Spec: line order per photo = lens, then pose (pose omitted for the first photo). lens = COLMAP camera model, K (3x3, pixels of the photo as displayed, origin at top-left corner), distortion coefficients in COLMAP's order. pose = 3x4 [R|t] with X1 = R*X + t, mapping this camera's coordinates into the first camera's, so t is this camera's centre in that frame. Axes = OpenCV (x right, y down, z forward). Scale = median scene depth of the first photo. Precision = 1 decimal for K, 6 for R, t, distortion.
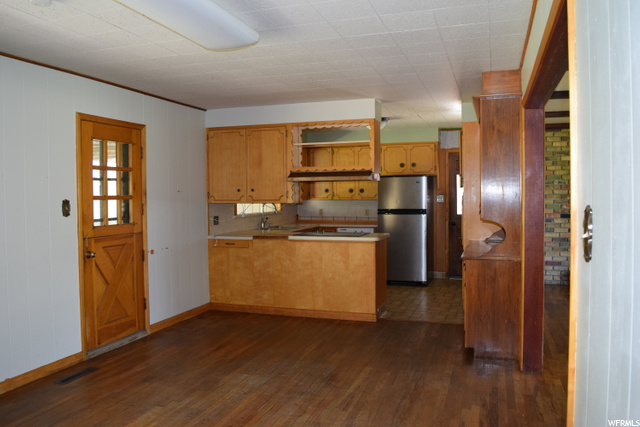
lens RADIAL K [[516.7, 0, 320.0], [0, 516.7, 213.5], [0, 0, 1]] dist [-0.071420, 0.001566]
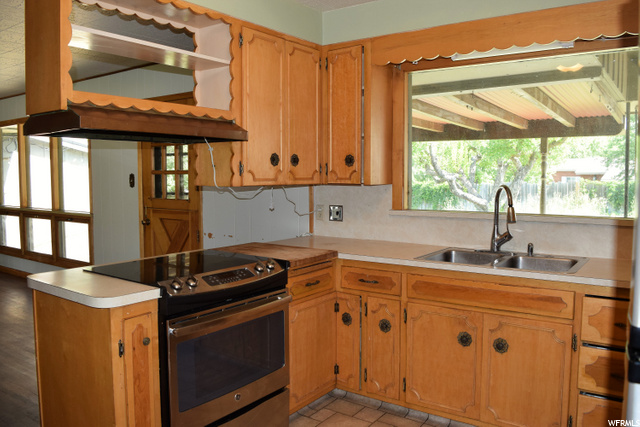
lens RADIAL K [[516.7, 0, 320.0], [0, 516.7, 213.5], [0, 0, 1]] dist [-0.071420, 0.001566]
pose [[-0.290990, 0.088893, -0.952587, 0.499411], [-0.028453, 0.994430, 0.101490, -0.062598], [0.956303, 0.056637, -0.286840, 1.598008]]
